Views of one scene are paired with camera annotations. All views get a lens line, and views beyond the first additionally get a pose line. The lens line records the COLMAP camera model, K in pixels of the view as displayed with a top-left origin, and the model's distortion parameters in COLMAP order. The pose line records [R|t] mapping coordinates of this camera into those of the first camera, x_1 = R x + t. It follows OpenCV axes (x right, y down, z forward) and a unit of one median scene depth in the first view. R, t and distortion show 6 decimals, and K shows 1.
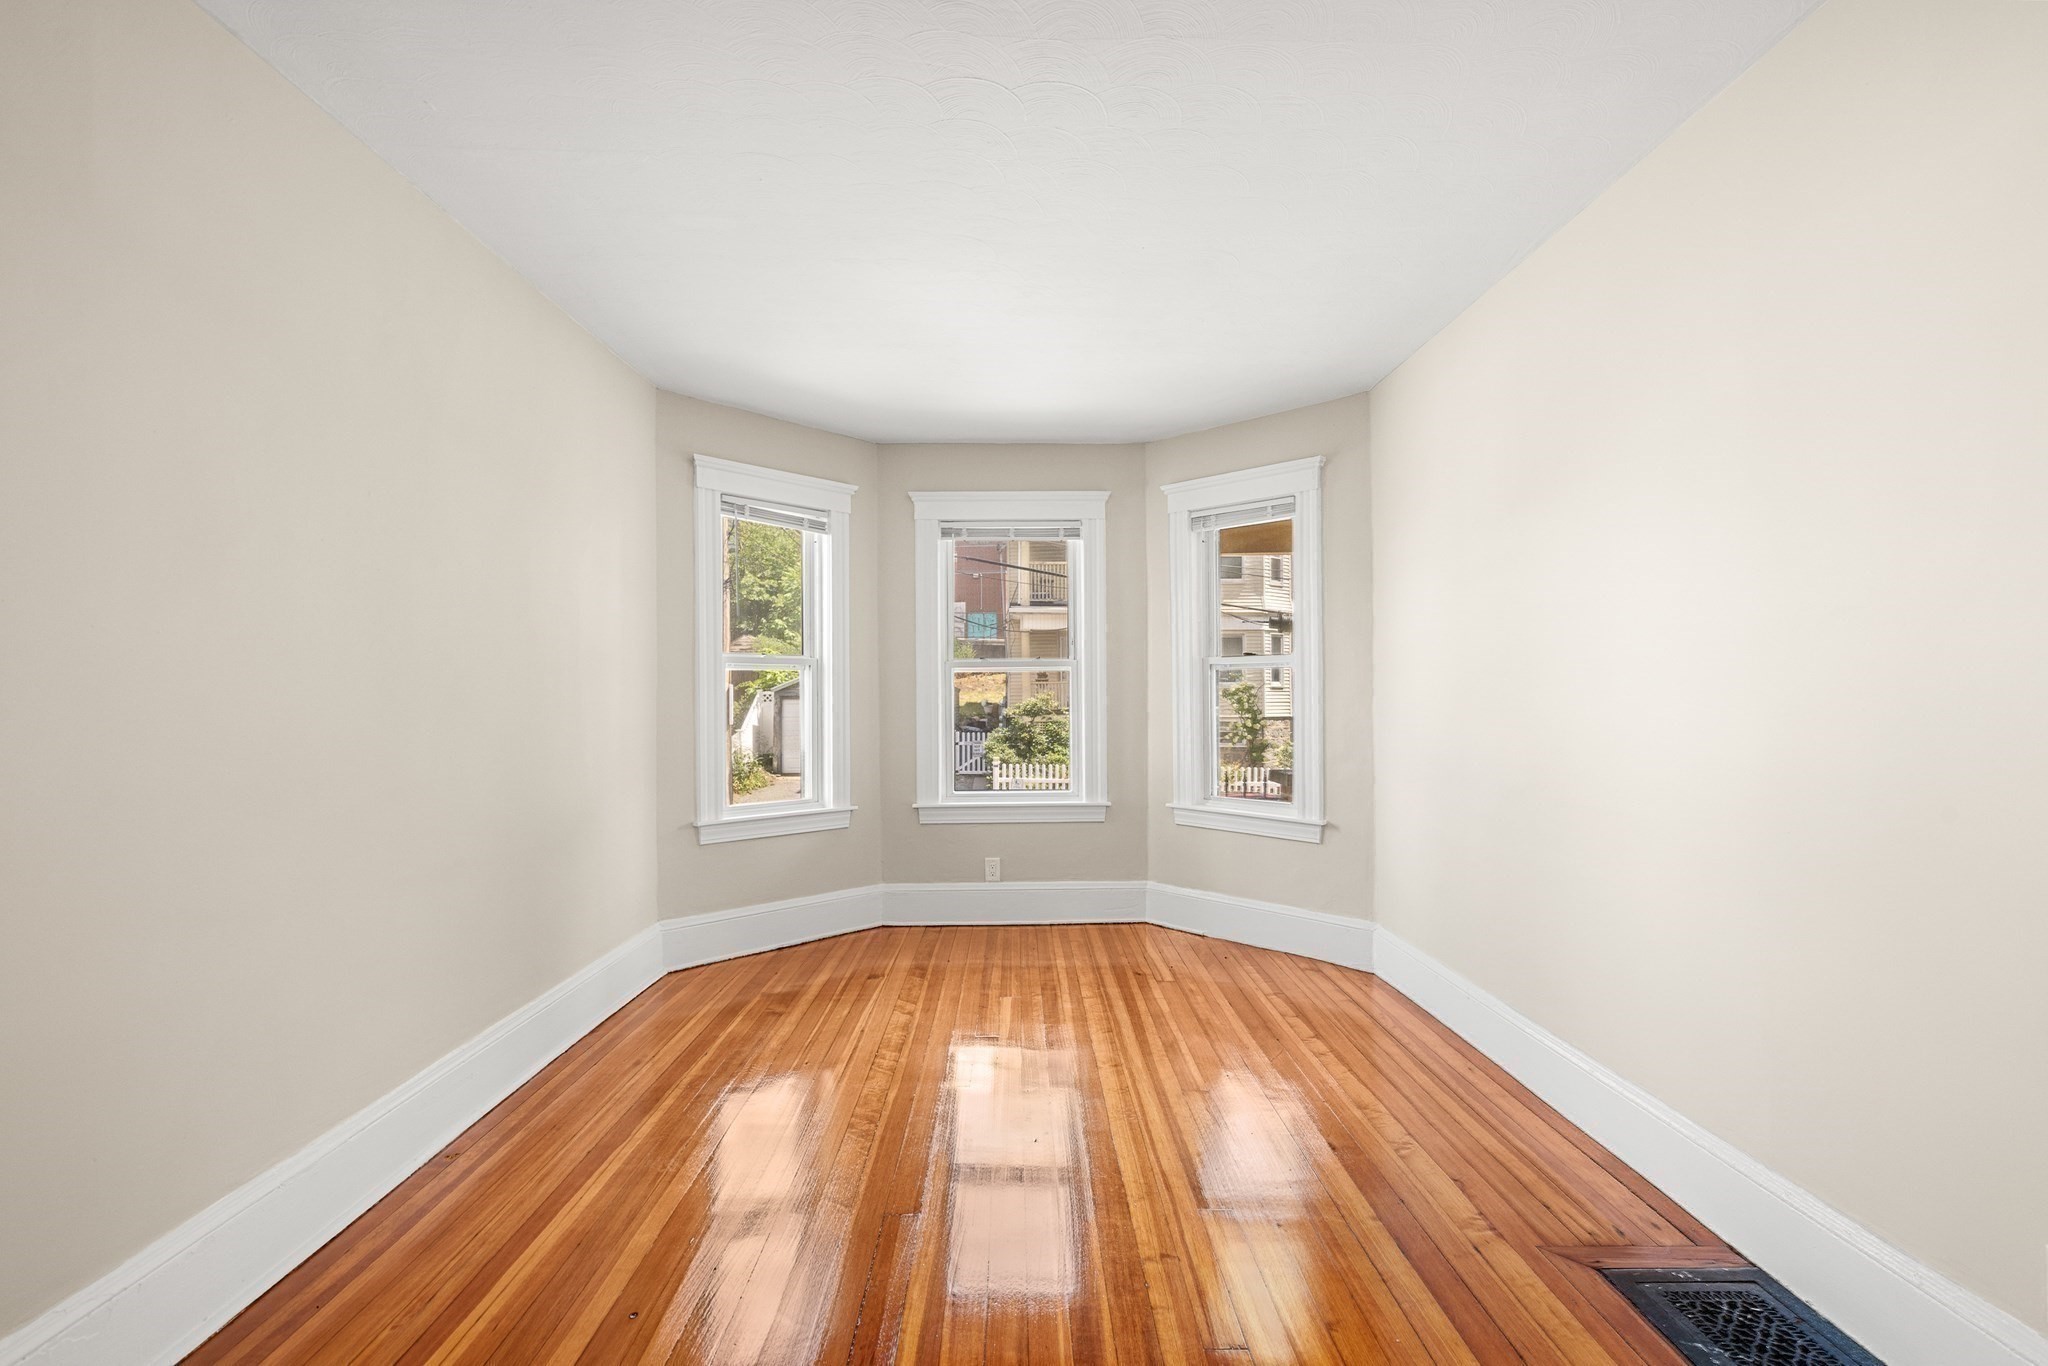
lens RADIAL K [[933.1, 0, 1026.1], [0, 933.1, 701.1], [0, 0, 1]] dist [0.005038, 0.000077]
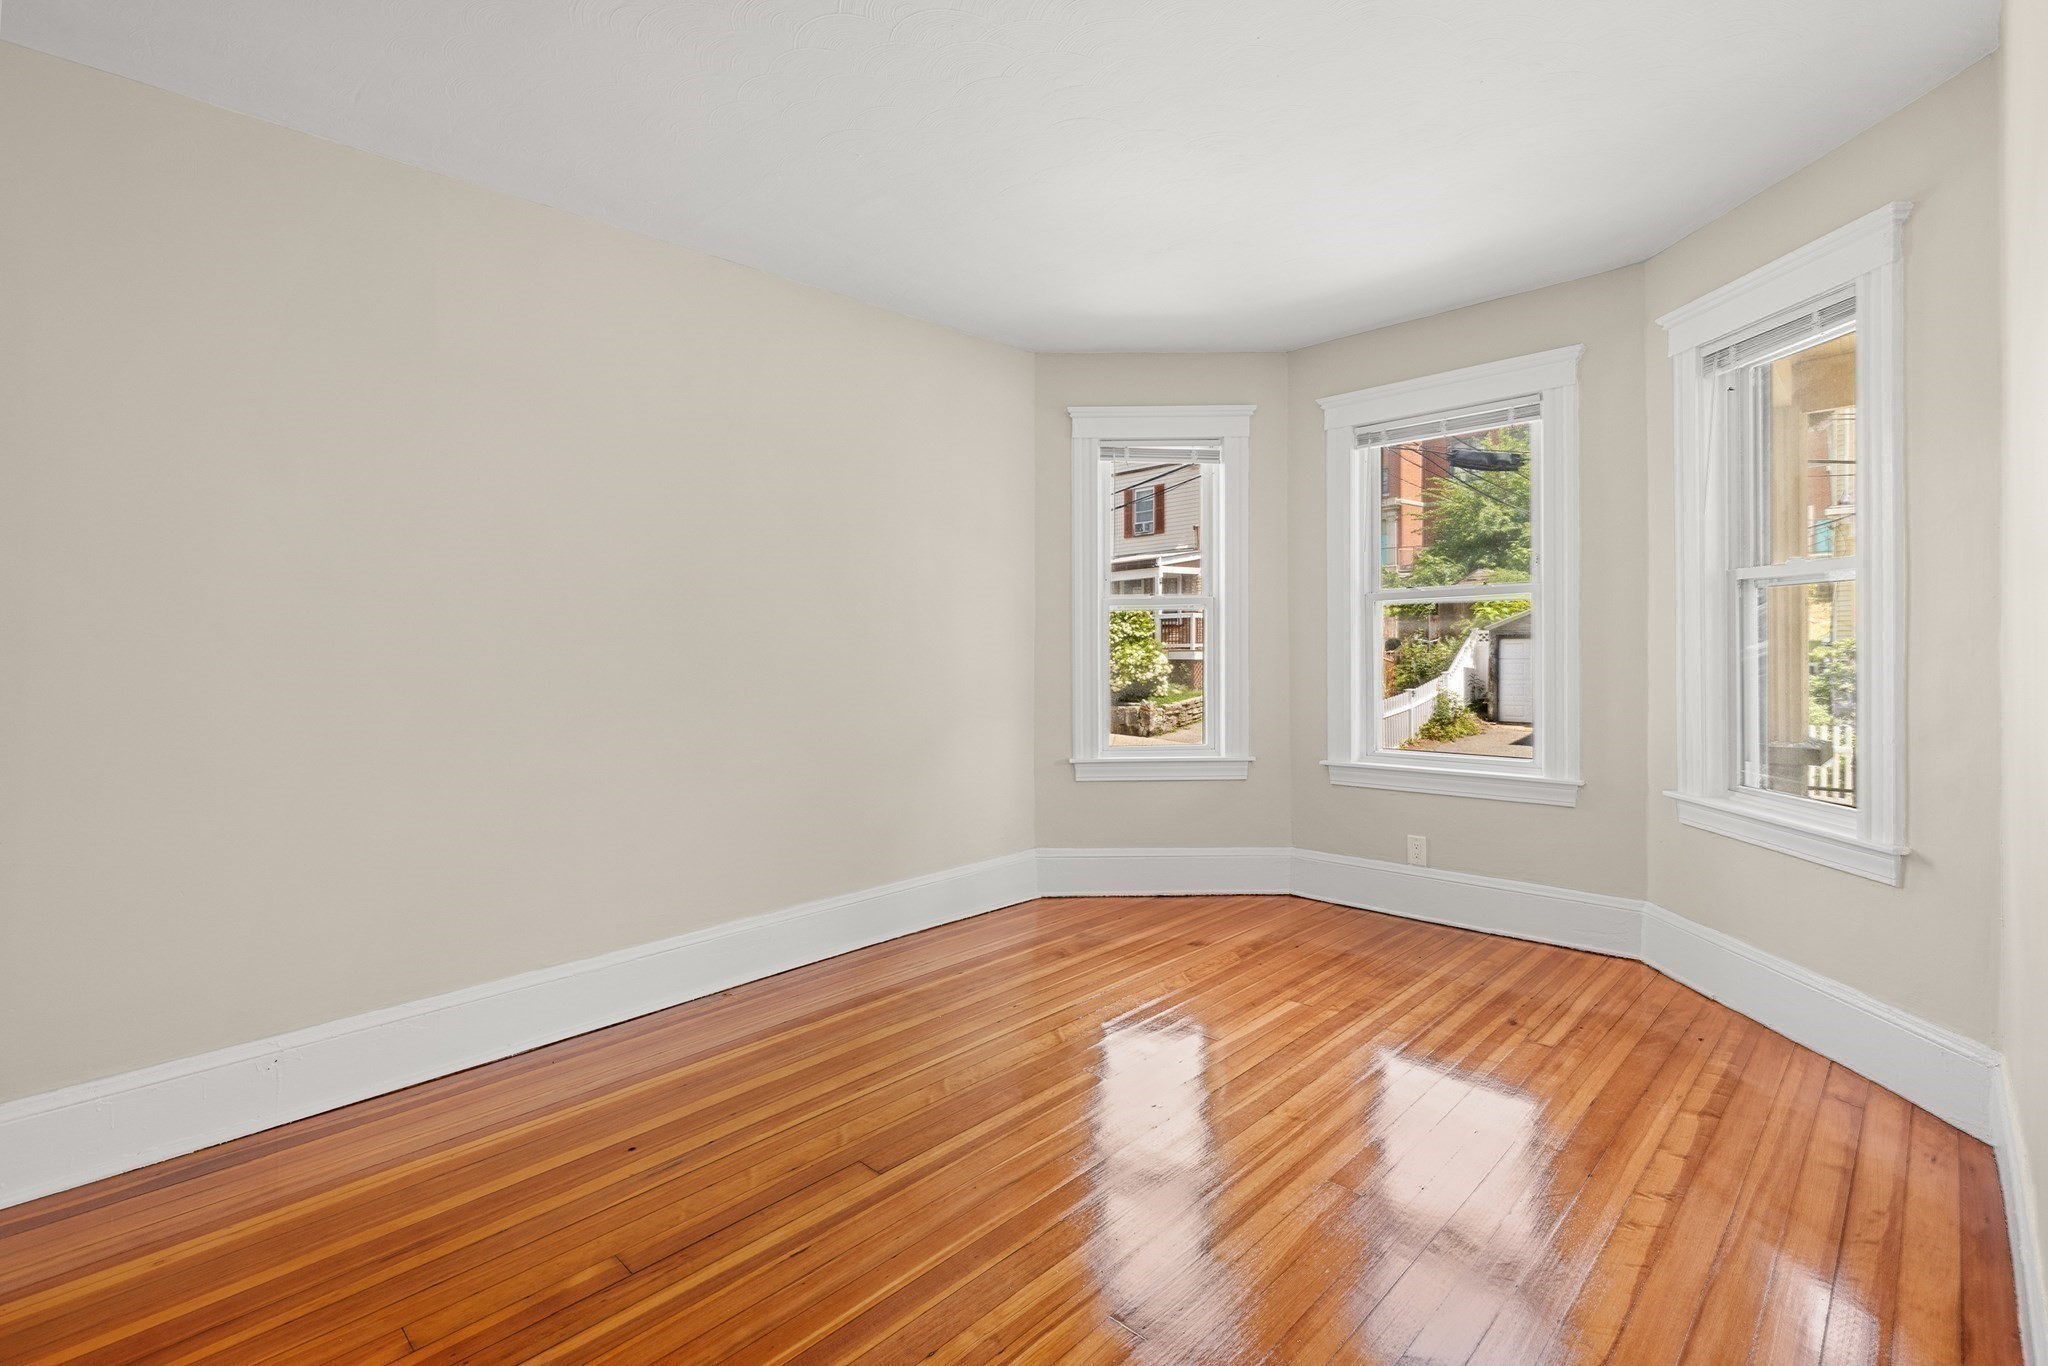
lens RADIAL K [[938.3, 0, 1025.6], [0, 938.3, 652.4], [0, 0, 1]] dist [-0.001709, 0.000017]
pose [[0.697652, 0.000080, -0.716437, 0.352700], [0.007869, 0.999939, 0.007774, 0.001241], [0.716394, -0.011062, 0.697608, 0.224277]]
